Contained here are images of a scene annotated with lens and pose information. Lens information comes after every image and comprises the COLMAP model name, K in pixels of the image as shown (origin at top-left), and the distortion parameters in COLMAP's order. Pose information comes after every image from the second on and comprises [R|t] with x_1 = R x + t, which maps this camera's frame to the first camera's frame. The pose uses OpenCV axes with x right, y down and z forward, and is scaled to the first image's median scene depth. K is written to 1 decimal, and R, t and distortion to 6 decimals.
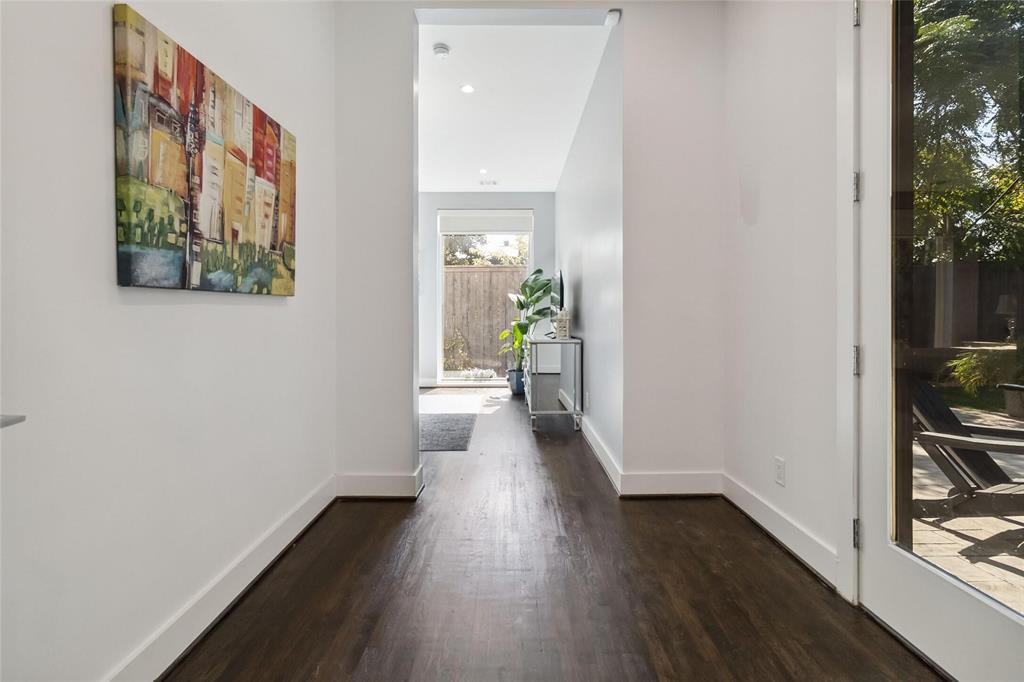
lens RADIAL K [[486.6, 0, 512.5], [0, 486.6, 321.5], [0, 0, 1]] dist [-0.000598, 0.000293]
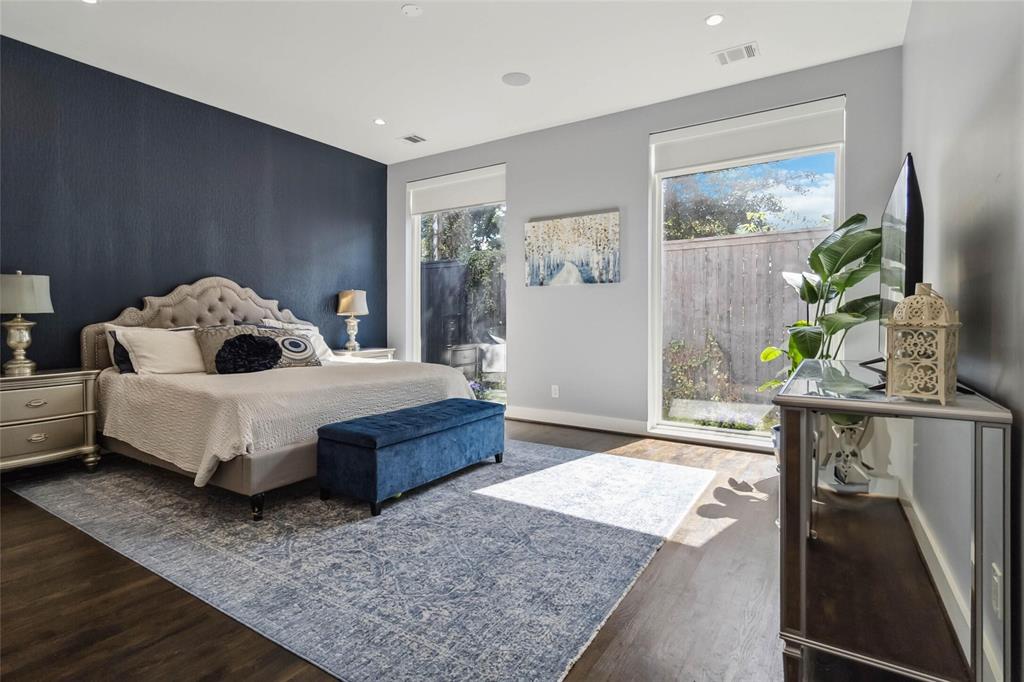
lens RADIAL K [[505.1, 0, 511.4], [0, 505.1, 326.3], [0, 0, 1]] dist [0.002108, 0.000369]
pose [[0.836875, 0.007575, -0.547342, 0.044999], [-0.003068, 0.999953, 0.009148, -0.004378], [0.547386, -0.005977, 0.836859, 0.424199]]
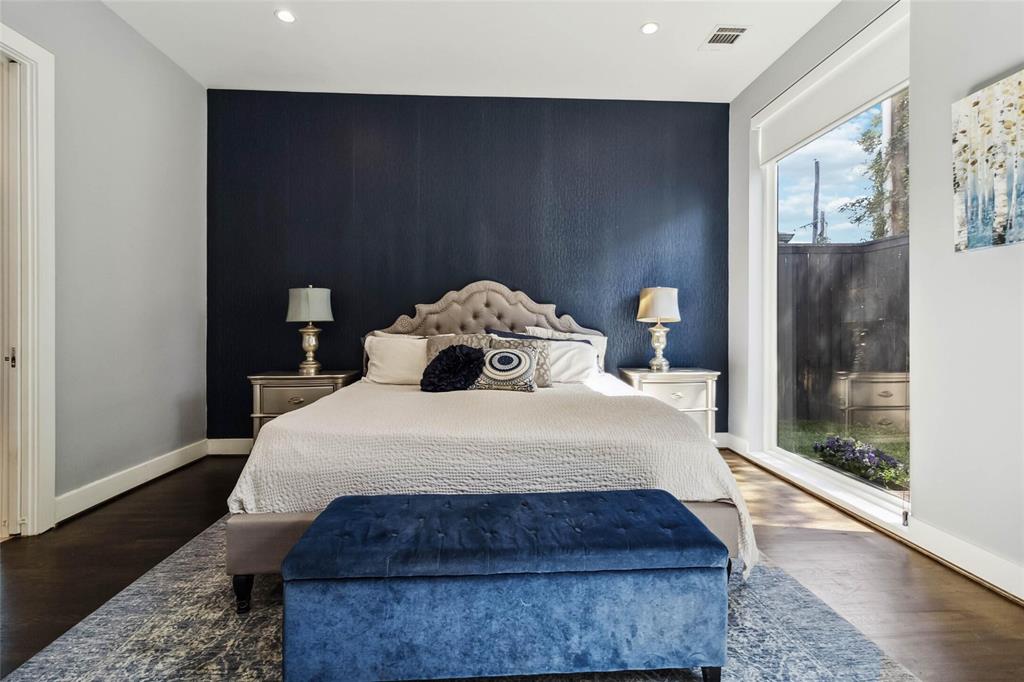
lens RADIAL K [[486.6, 0, 512.5], [0, 486.6, 321.5], [0, 0, 1]] dist [-0.000598, 0.000293]
pose [[0.047224, -0.008945, -0.998844, -0.058018], [-0.009299, 0.999913, -0.009394, -0.007676], [0.998841, 0.009731, 0.047136, 0.775875]]
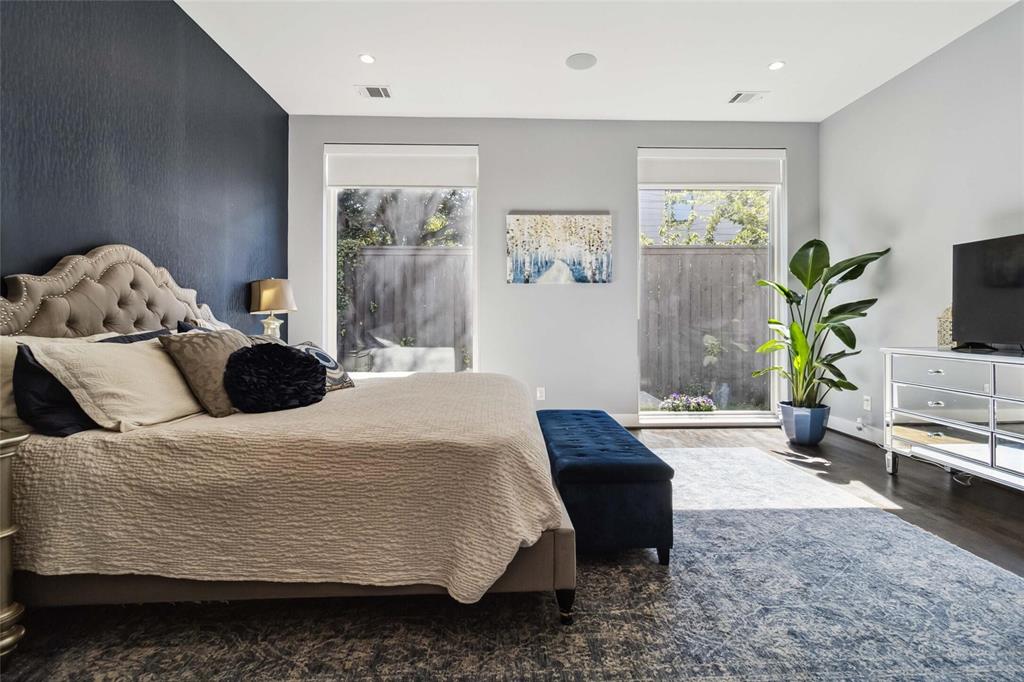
lens RADIAL K [[486.6, 0, 512.5], [0, 486.6, 321.5], [0, 0, 1]] dist [-0.000598, 0.000293]
pose [[0.999457, -0.004192, 0.032686, -0.366833], [0.004218, 0.999991, -0.000743, -0.003719], [-0.032683, 0.000880, 0.999465, 0.396022]]
